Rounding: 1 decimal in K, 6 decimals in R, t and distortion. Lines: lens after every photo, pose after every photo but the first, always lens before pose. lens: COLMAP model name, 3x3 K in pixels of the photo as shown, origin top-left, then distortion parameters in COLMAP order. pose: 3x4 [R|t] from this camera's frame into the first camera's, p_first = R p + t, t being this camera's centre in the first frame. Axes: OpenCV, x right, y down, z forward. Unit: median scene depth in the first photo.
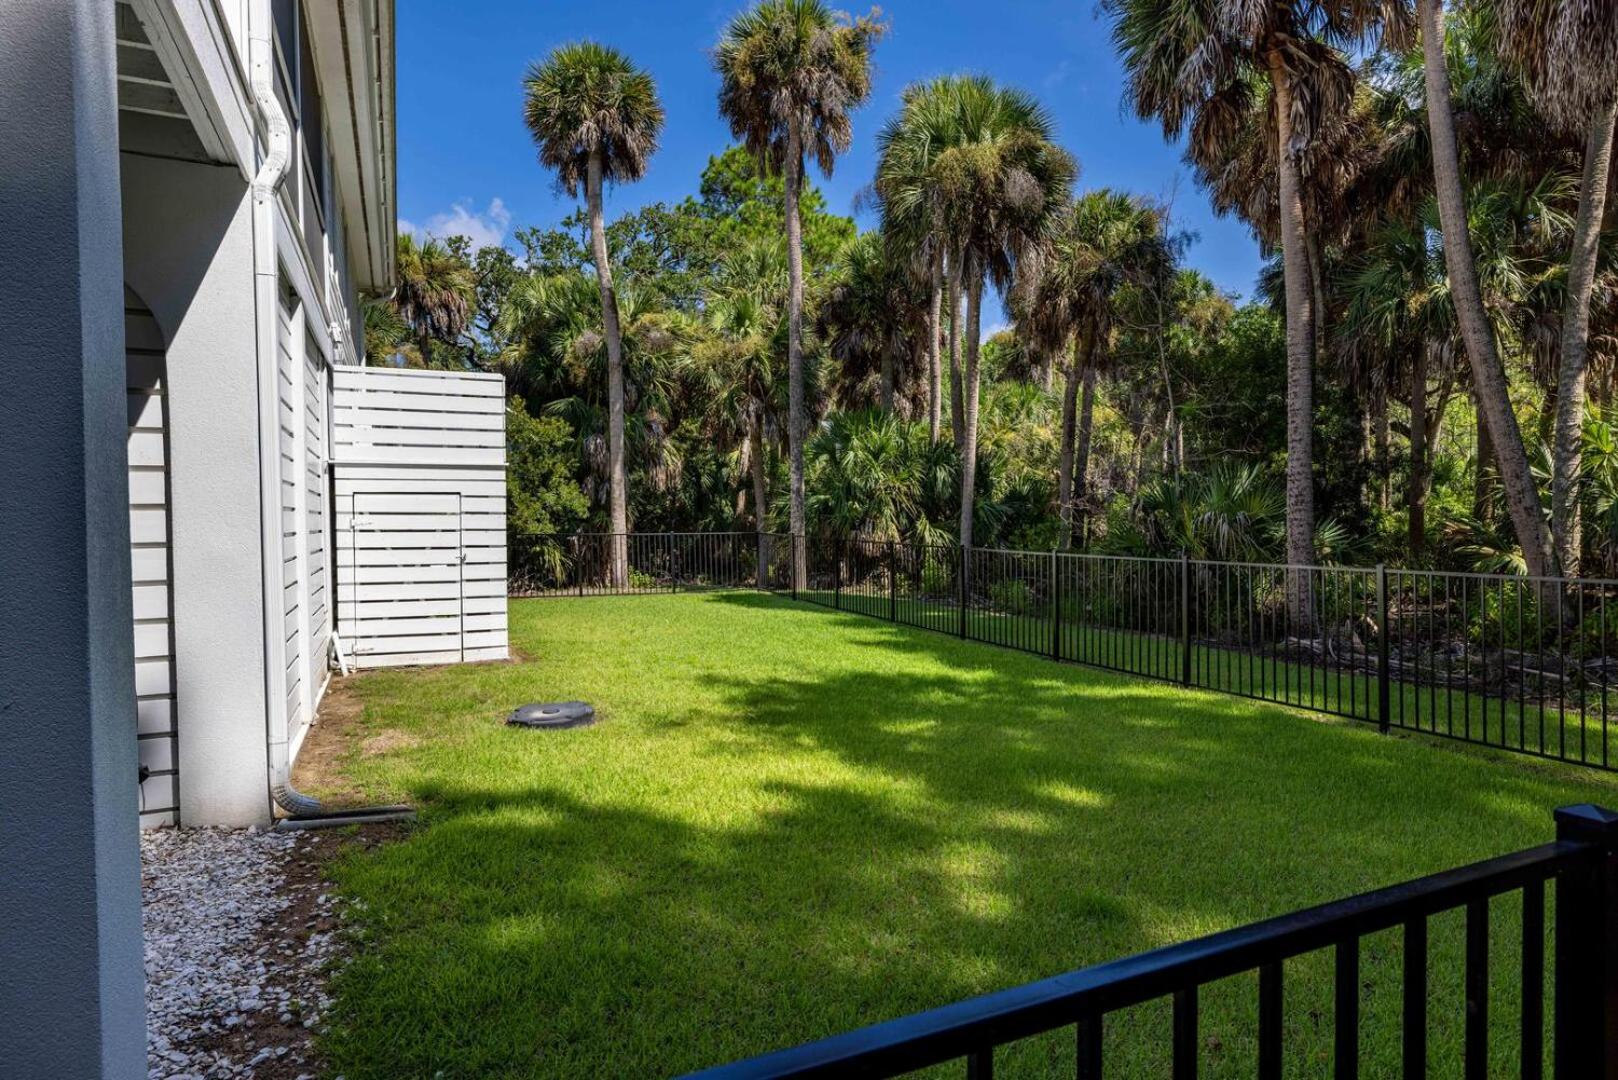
lens RADIAL K [[875.0, 0, 811.2], [0, 875.0, 535.3], [0, 0, 1]] dist [-0.000268, 0.000185]
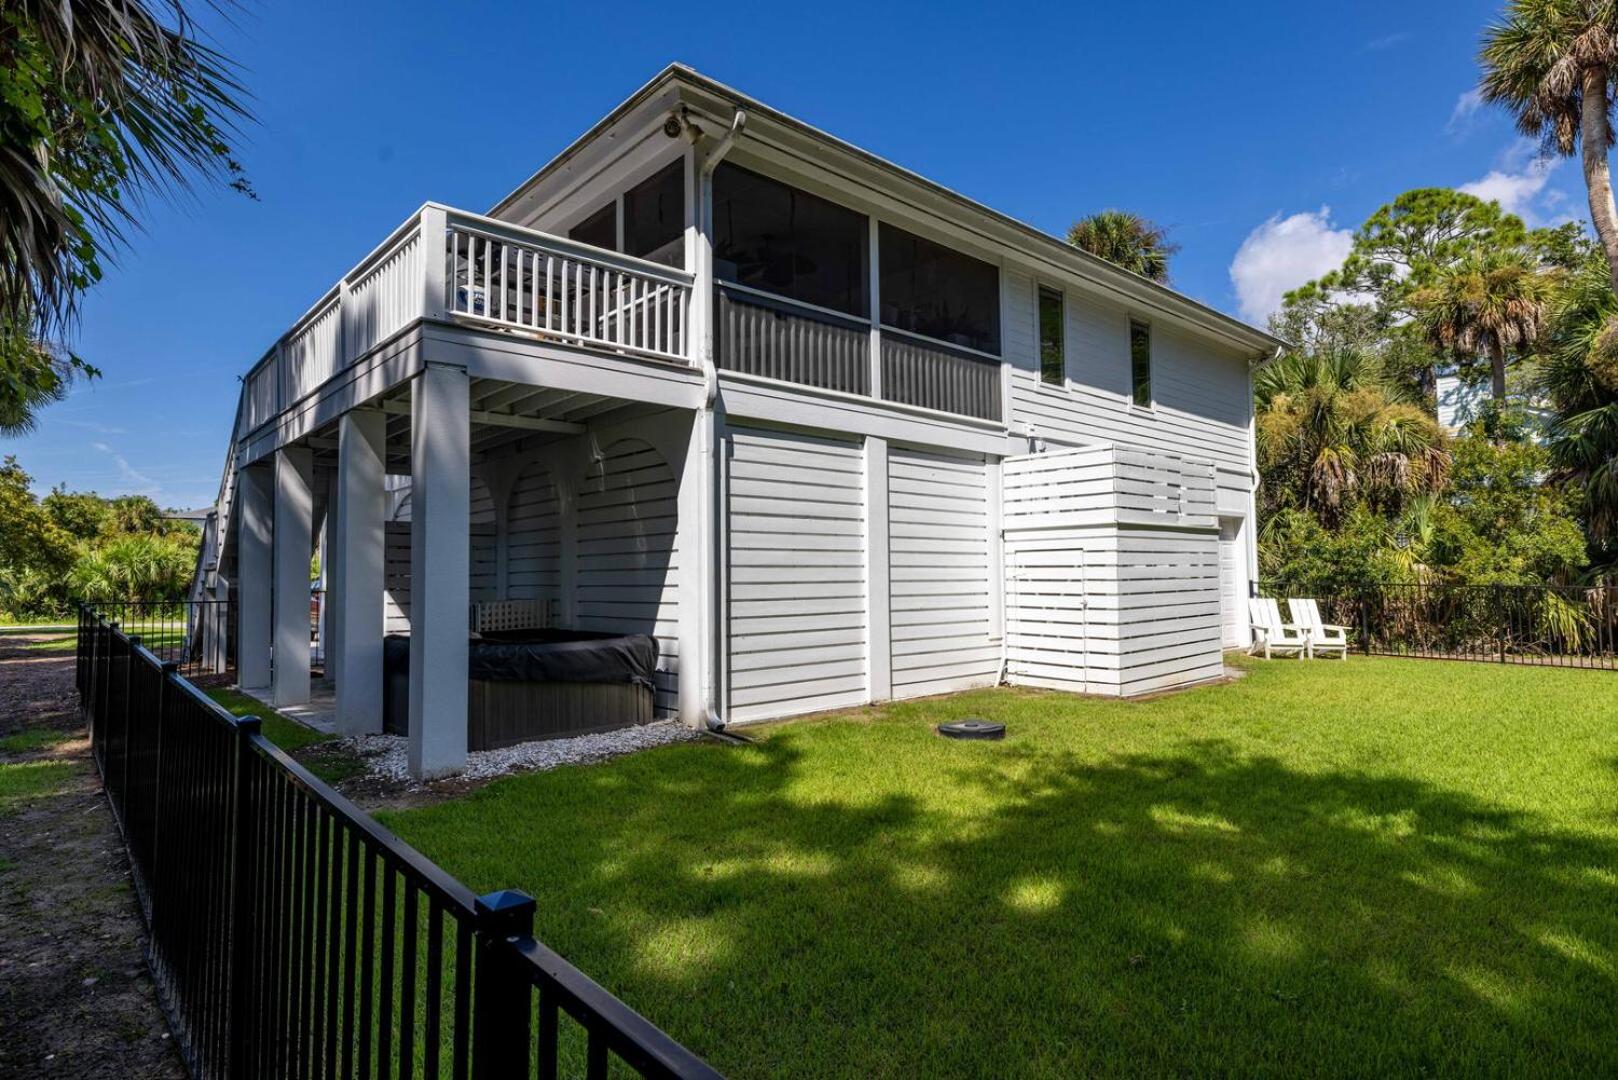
lens RADIAL K [[875.0, 0, 811.2], [0, 875.0, 535.3], [0, 0, 1]] dist [-0.000268, 0.000185]
pose [[0.281171, -0.036513, -0.958963, 1.017615], [-0.013290, 0.999032, -0.041936, -0.018982], [0.959566, 0.024536, 0.280414, 0.504147]]
